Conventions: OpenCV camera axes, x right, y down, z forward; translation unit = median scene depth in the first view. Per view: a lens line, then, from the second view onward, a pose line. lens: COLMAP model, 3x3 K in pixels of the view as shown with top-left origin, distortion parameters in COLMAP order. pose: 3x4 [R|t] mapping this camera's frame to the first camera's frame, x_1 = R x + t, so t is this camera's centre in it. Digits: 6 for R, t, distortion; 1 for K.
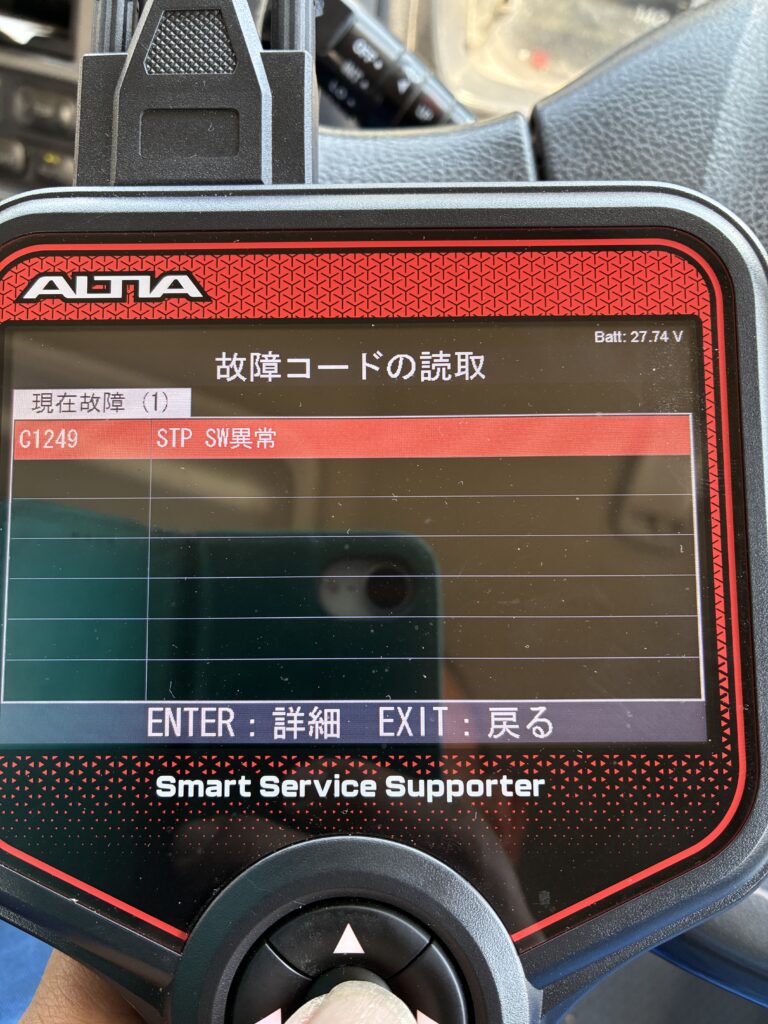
lens RADIAL K [[869.5, 0, 367.9], [0, 869.5, 512.2], [0, 0, 1]] dist [-0.084582, 0.078602]
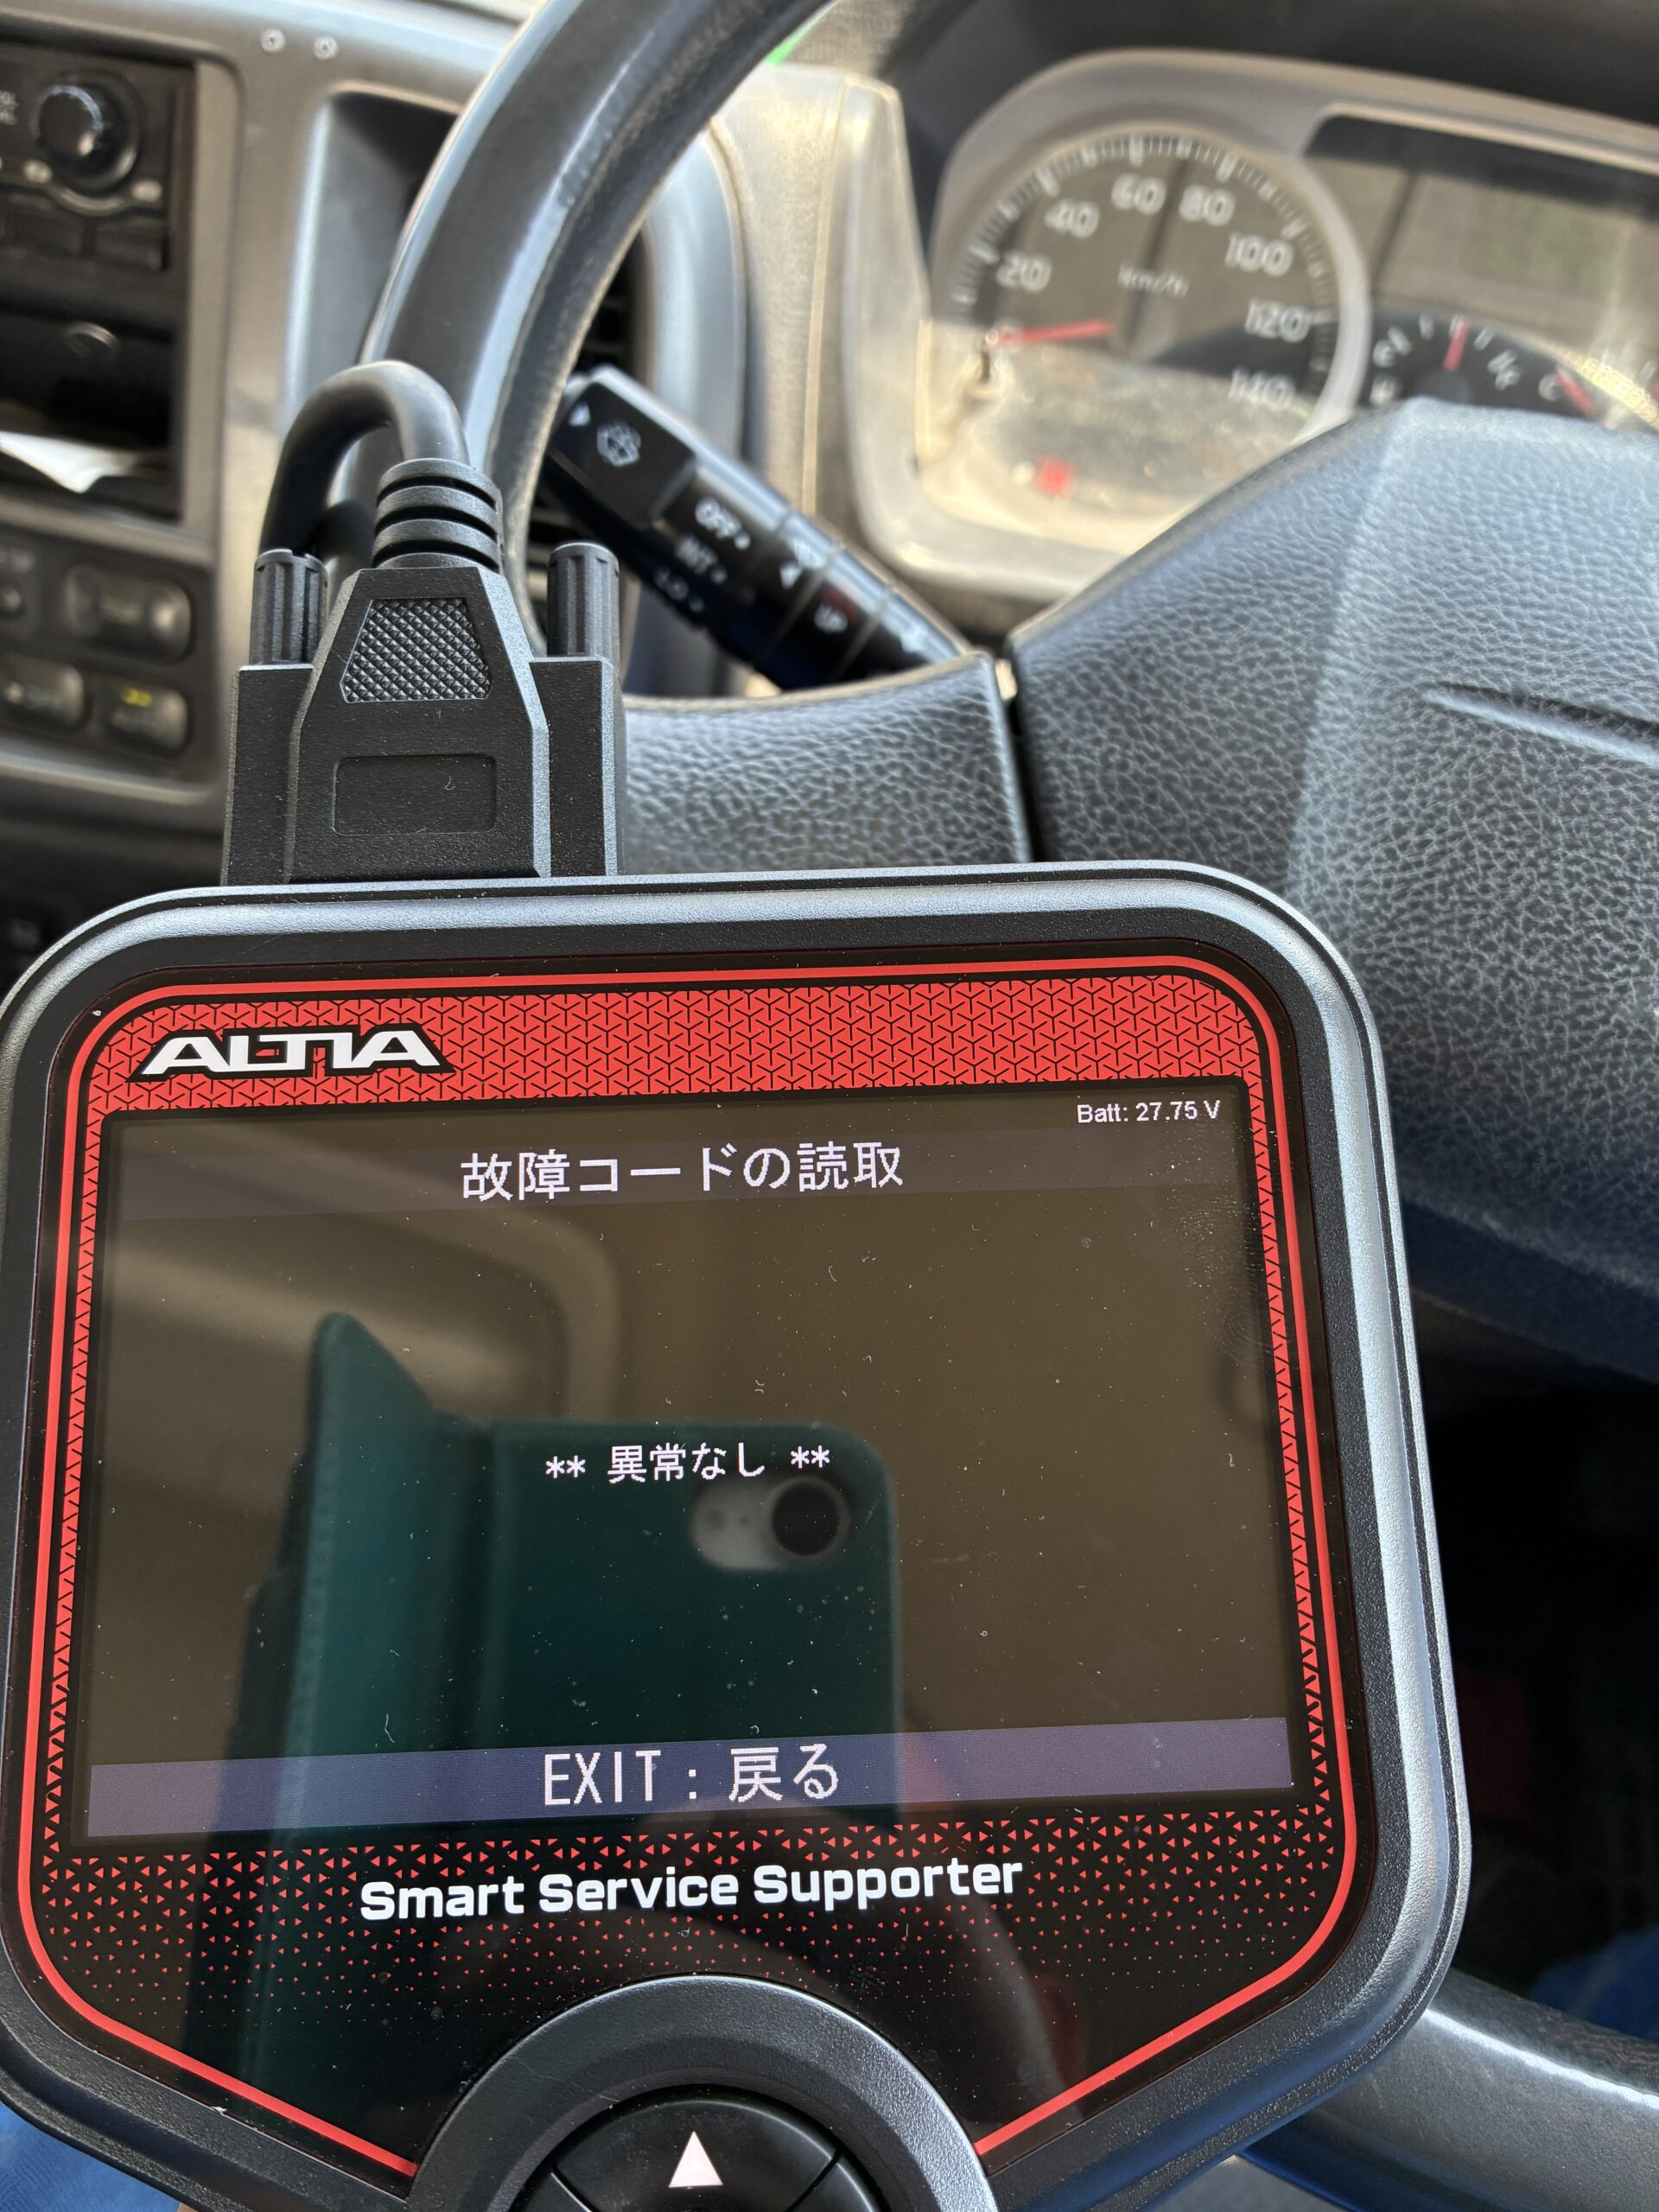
lens RADIAL K [[1702.7, 0, 829.5], [0, 1702.7, 1106.0], [0, 0, 1]] dist [-0.002040, -0.067970]
pose [[0.998660, -0.021402, 0.047120, 0.027916], [0.026881, 0.992543, -0.118895, -0.069036], [-0.044224, 0.120002, 0.991788, -0.208929]]
